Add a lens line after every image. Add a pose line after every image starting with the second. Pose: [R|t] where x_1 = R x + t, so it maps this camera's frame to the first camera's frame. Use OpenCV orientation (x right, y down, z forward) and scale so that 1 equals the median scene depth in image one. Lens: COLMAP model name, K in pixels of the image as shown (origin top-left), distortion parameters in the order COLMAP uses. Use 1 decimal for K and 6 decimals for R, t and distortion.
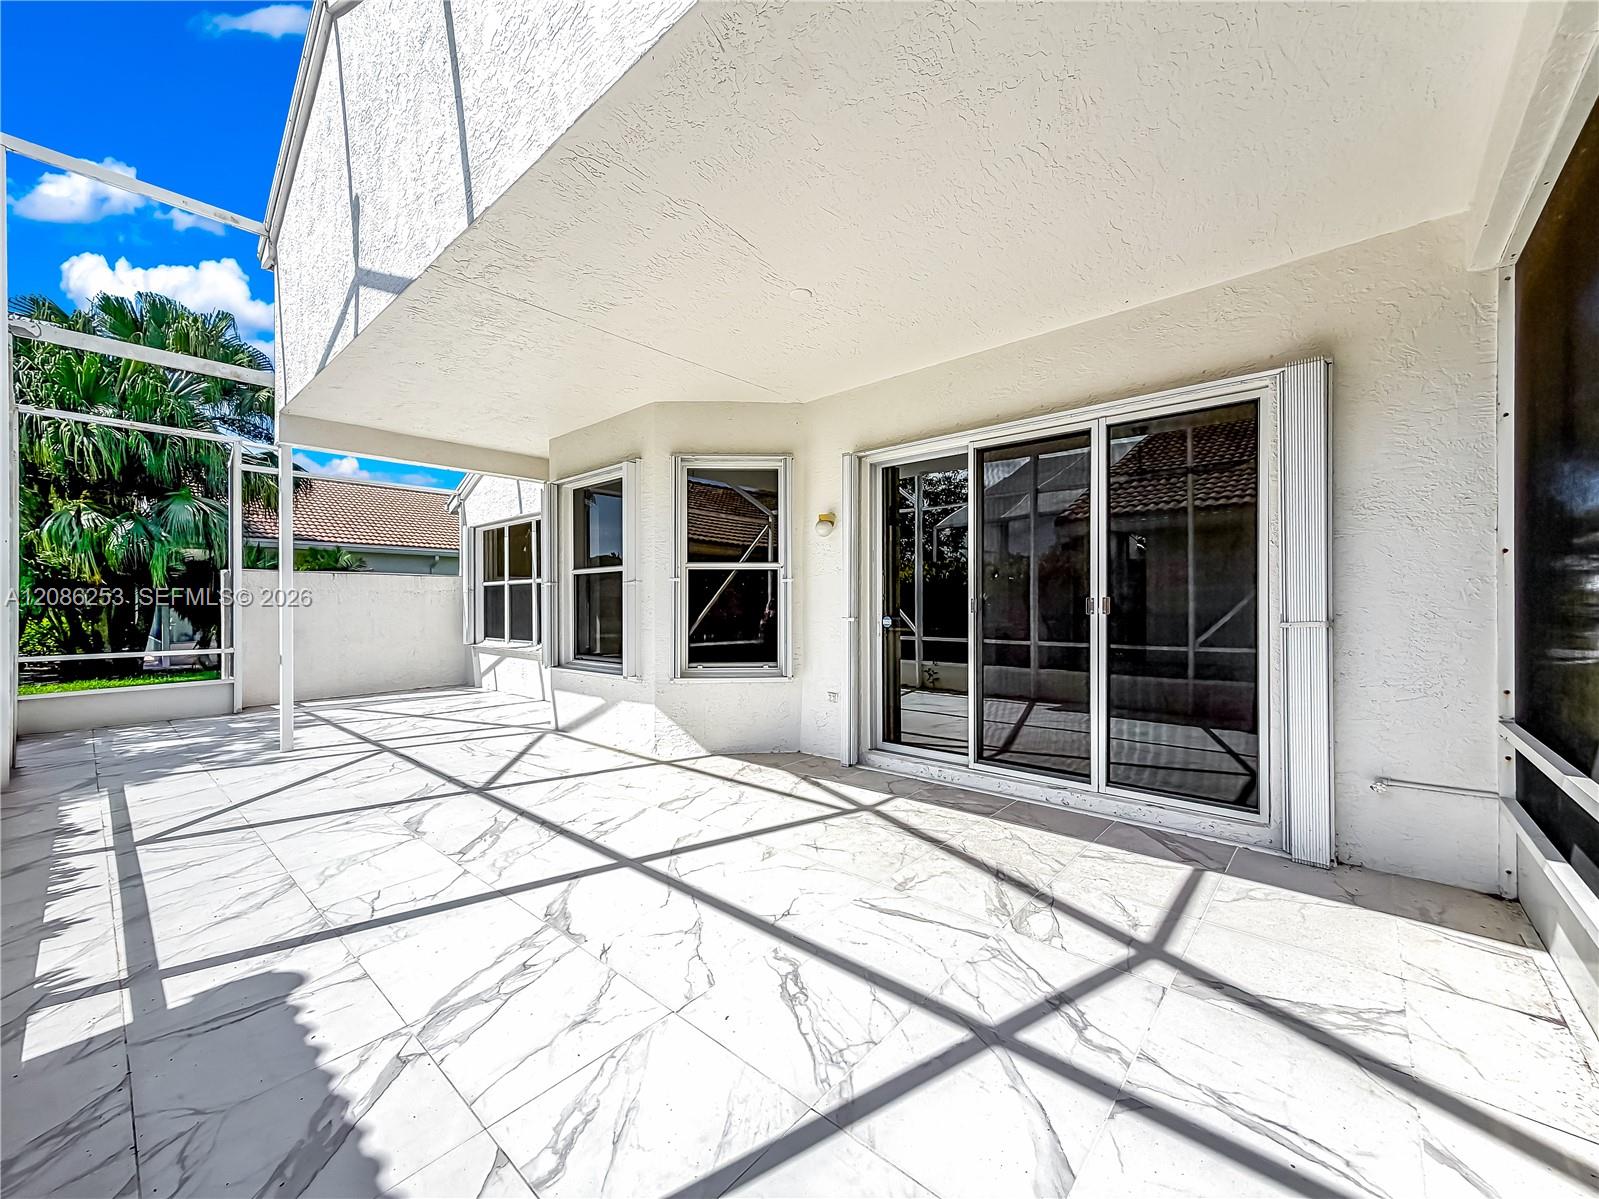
lens RADIAL K [[640.3, 0, 800.2], [0, 640.3, 604.9], [0, 0, 1]] dist [-0.002541, 0.000043]
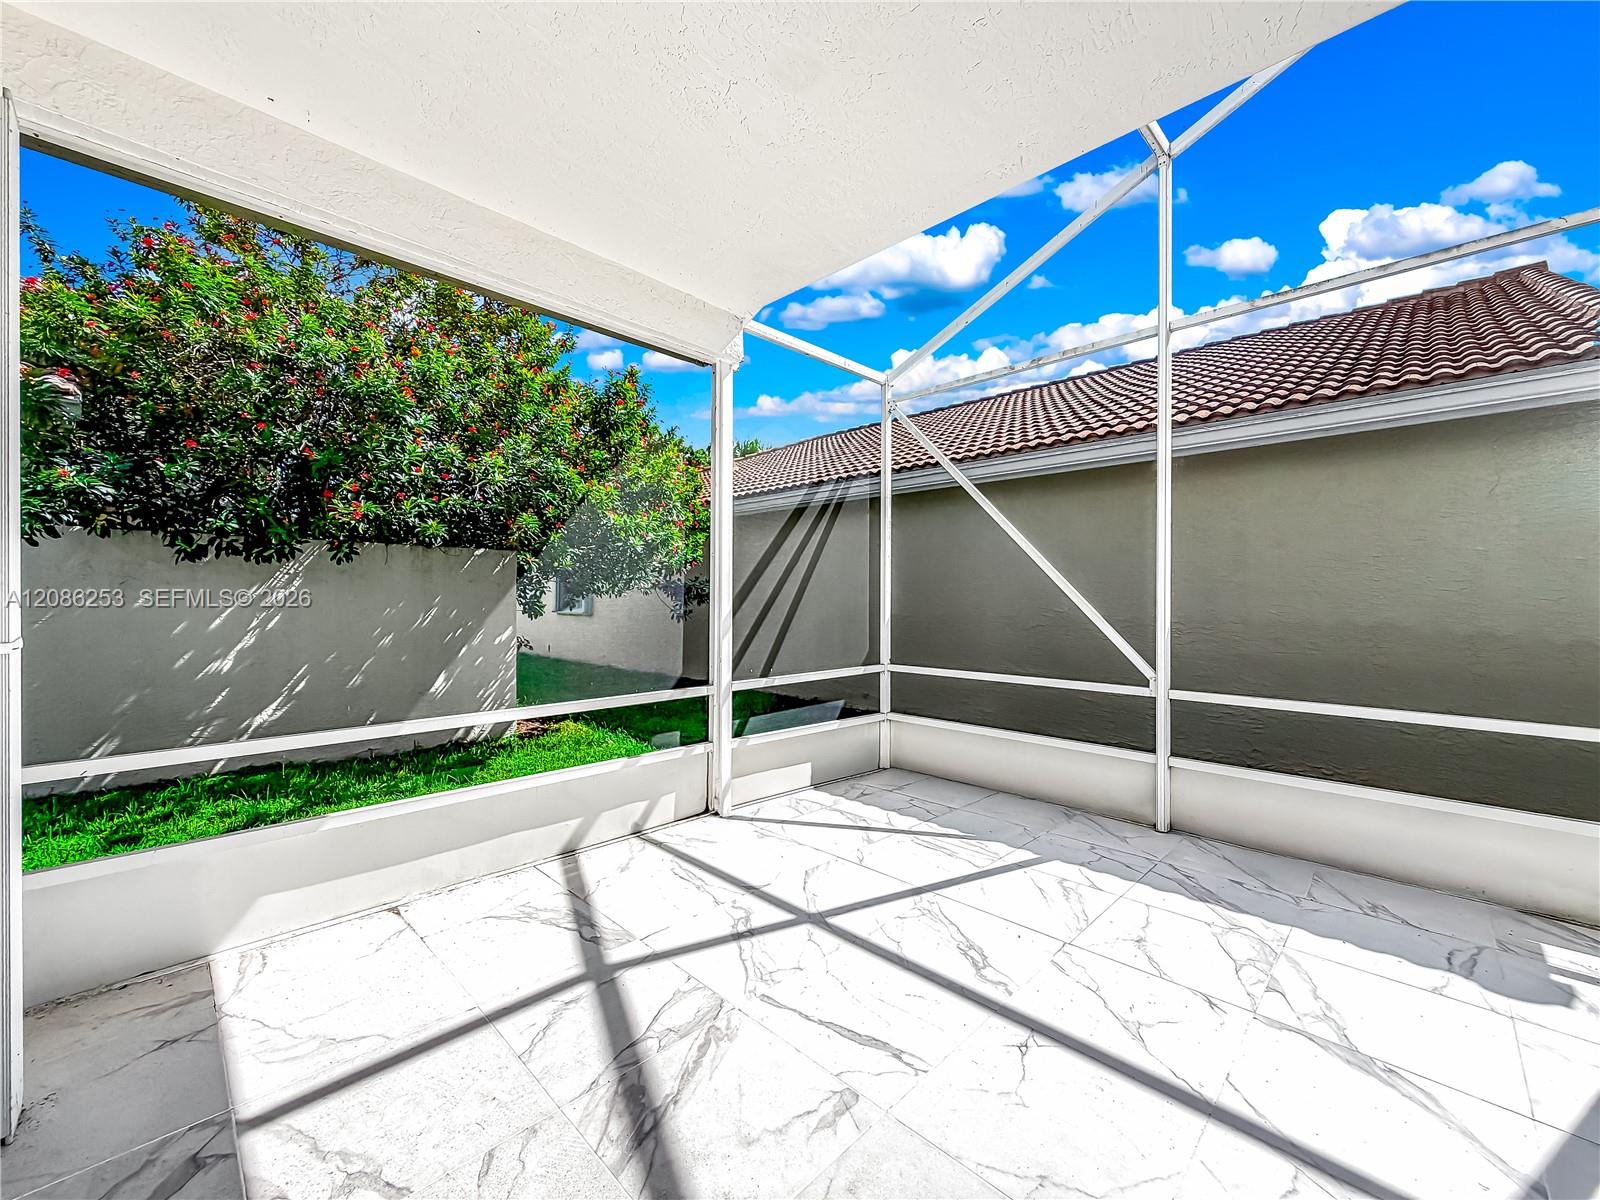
lens RADIAL K [[640.7, 0, 801.8], [0, 640.7, 591.9], [0, 0, 1]] dist [-0.002541, 0.000043]
pose [[-0.998628, -0.000171, 0.052374, 0.162142], [-0.000788, 0.999931, -0.011746, -0.002952], [-0.052369, -0.011771, -0.998558, 1.520154]]
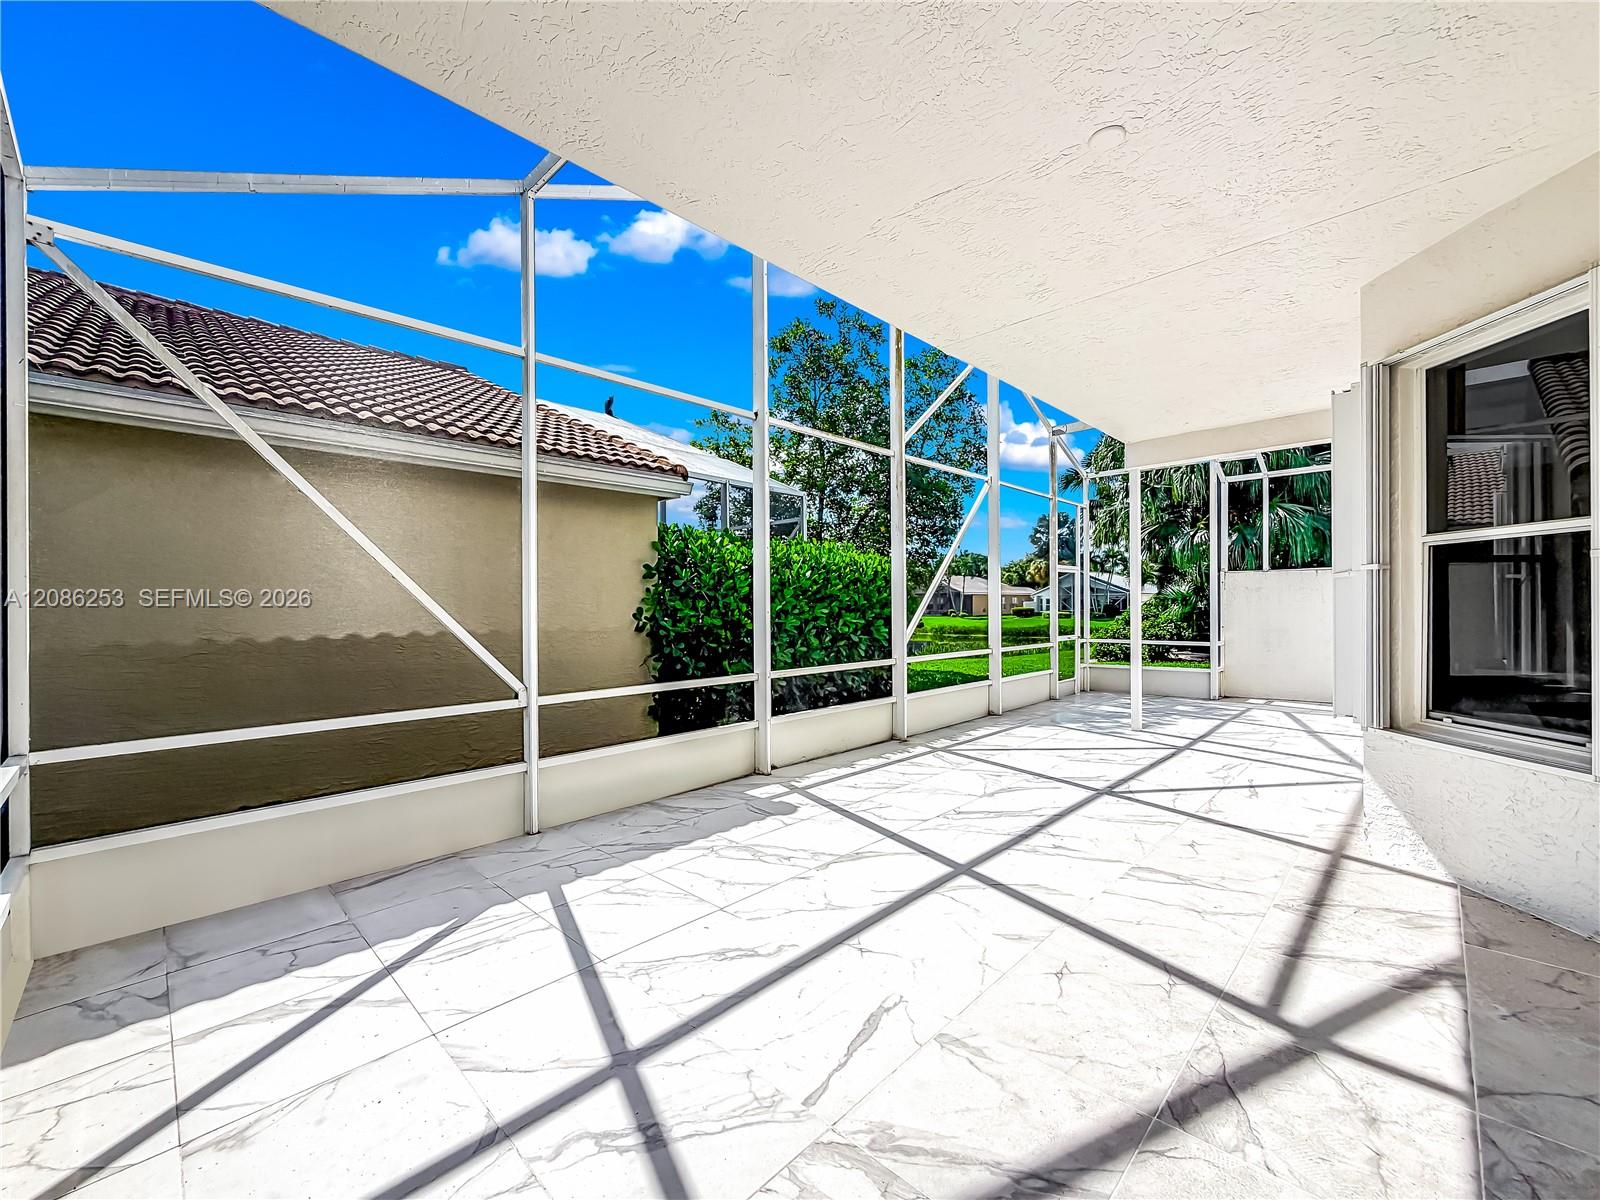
lens RADIAL K [[640.7, 0, 791.7], [0, 640.7, 606.5], [0, 0, 1]] dist [-0.002541, 0.000043]
pose [[-0.058721, 0.007065, -0.998249, 0.812873], [0.006141, 0.999959, 0.006716, -0.023533], [0.998256, -0.005736, -0.058762, 0.846026]]
